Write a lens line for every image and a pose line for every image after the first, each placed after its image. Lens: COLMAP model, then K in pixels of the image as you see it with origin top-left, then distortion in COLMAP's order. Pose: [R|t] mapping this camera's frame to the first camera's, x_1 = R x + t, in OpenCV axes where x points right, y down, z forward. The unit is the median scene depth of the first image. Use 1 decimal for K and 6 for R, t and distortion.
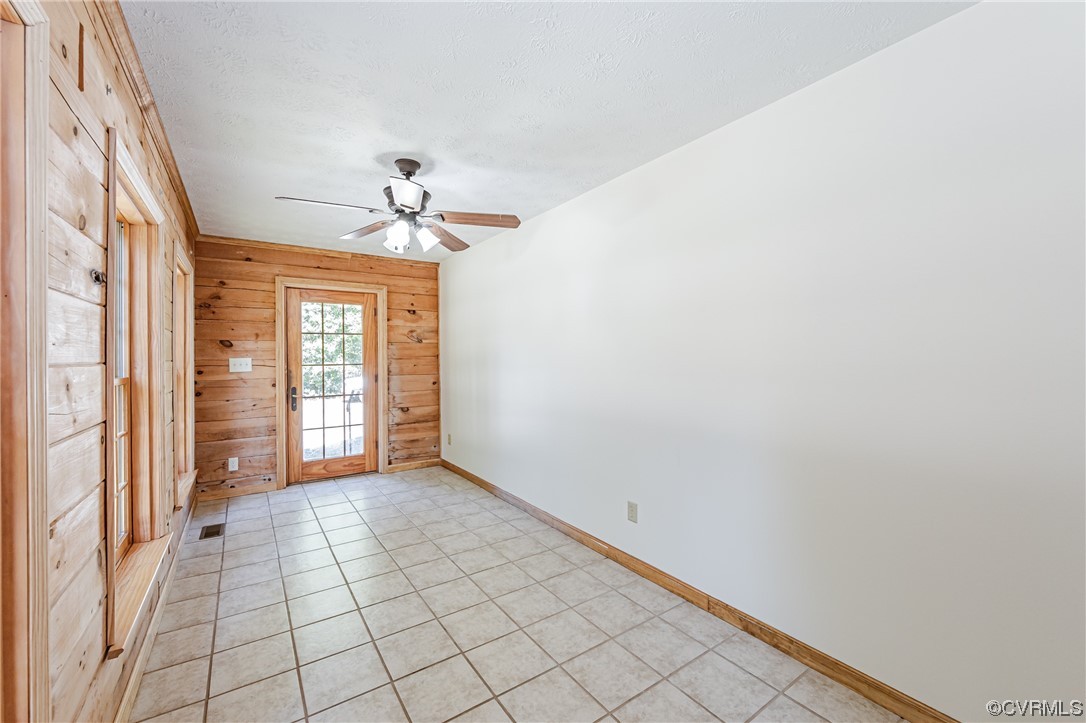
lens RADIAL K [[443.0, 0, 543.0], [0, 443.0, 361.5], [0, 0, 1]] dist [0.003529, -0.000221]
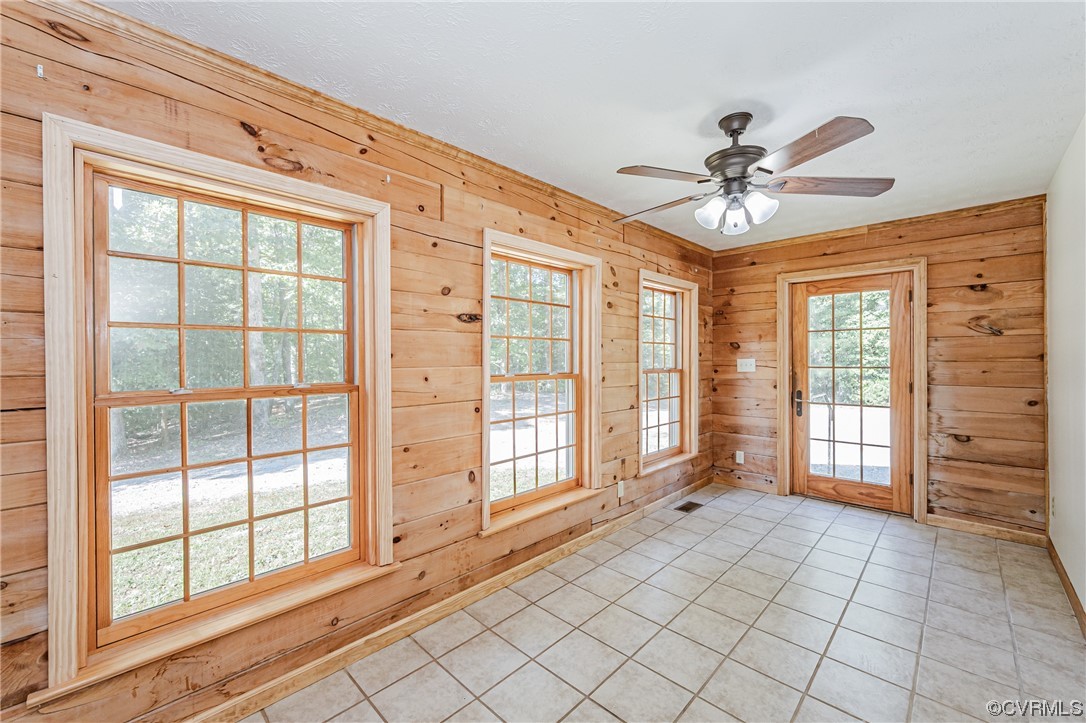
lens RADIAL K [[429.7, 0, 517.4], [0, 429.7, 363.2], [0, 0, 1]] dist [-0.002080, -0.000155]
pose [[0.177542, 0.018585, -0.983938, 0.209023], [-0.005089, 0.999826, 0.017967, -0.012070], [0.984100, 0.001817, 0.177606, 0.257494]]
